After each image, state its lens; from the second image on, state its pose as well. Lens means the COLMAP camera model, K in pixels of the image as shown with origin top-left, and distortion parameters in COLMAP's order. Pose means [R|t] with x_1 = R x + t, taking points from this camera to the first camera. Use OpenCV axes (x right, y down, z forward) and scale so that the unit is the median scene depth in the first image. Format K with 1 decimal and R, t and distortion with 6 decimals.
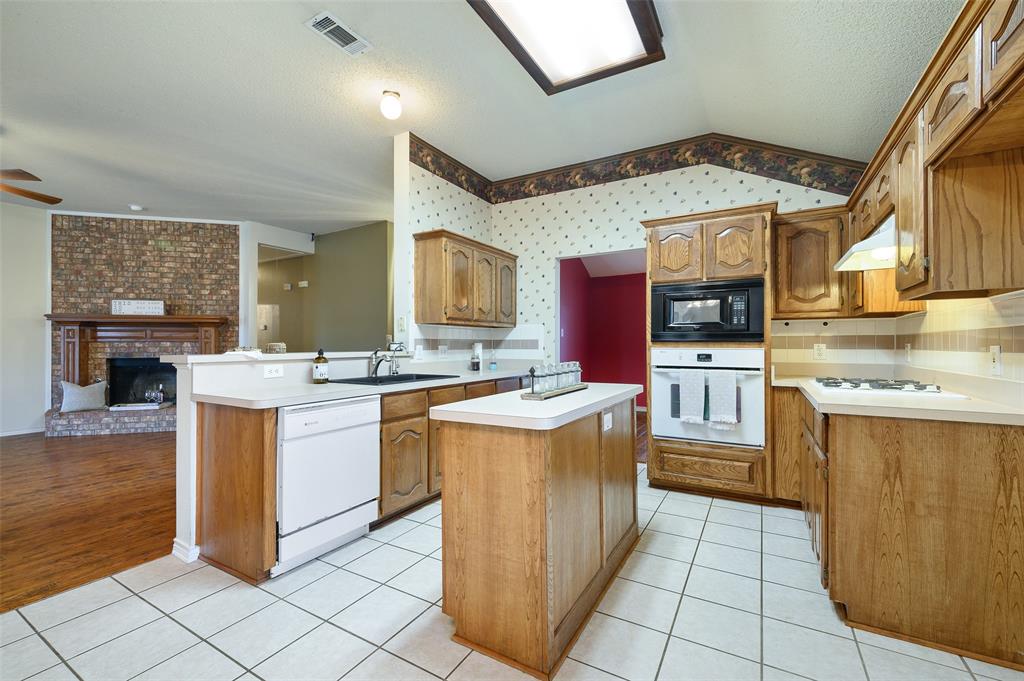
lens RADIAL K [[438.3, 0, 518.0], [0, 438.3, 341.4], [0, 0, 1]] dist [-0.002036, 0.000673]
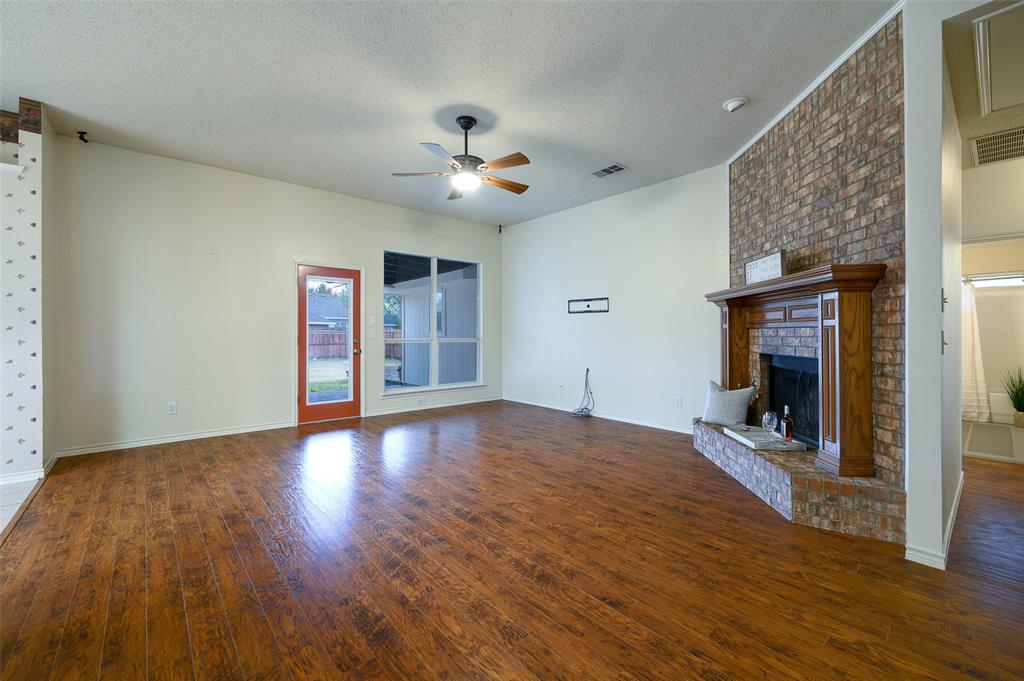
lens RADIAL K [[438.3, 0, 529.0], [0, 438.3, 332.5], [0, 0, 1]] dist [-0.002036, 0.000673]
pose [[-0.333350, 0.001588, -0.942802, -0.198383], [0.007179, 0.999974, -0.000854, 0.005596], [0.942776, -0.007053, -0.333353, 0.886224]]
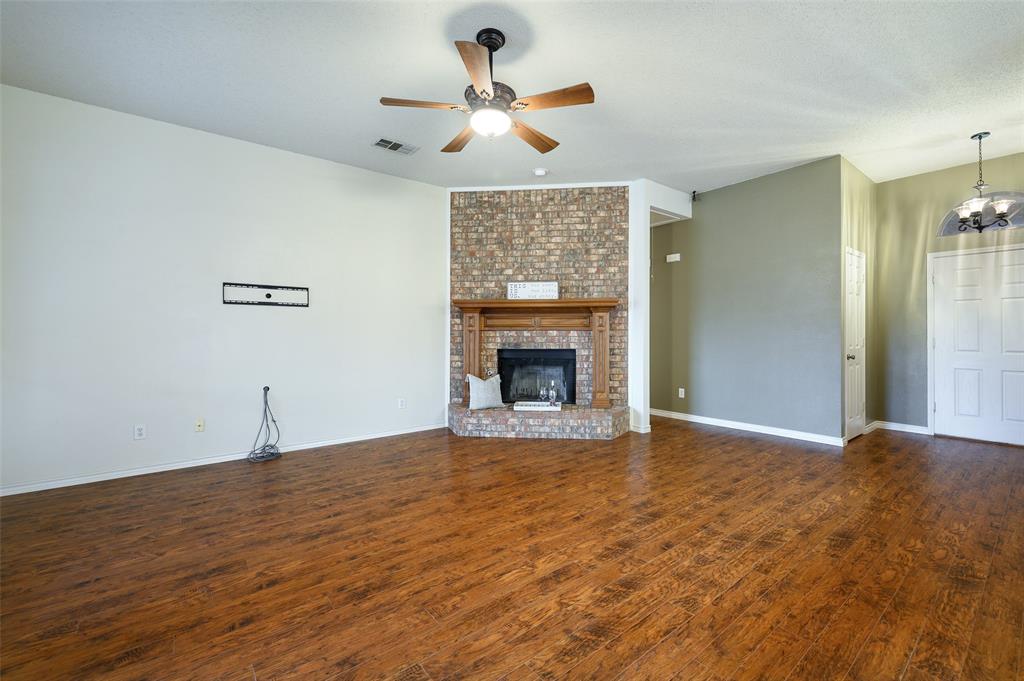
lens RADIAL K [[438.3, 0, 513.4], [0, 438.3, 327.9], [0, 0, 1]] dist [-0.002036, 0.000673]
pose [[0.928401, -0.003720, -0.371561, -0.574471], [0.002340, 0.999989, -0.004165, -0.000482], [0.371572, 0.002997, 0.928399, 0.183674]]
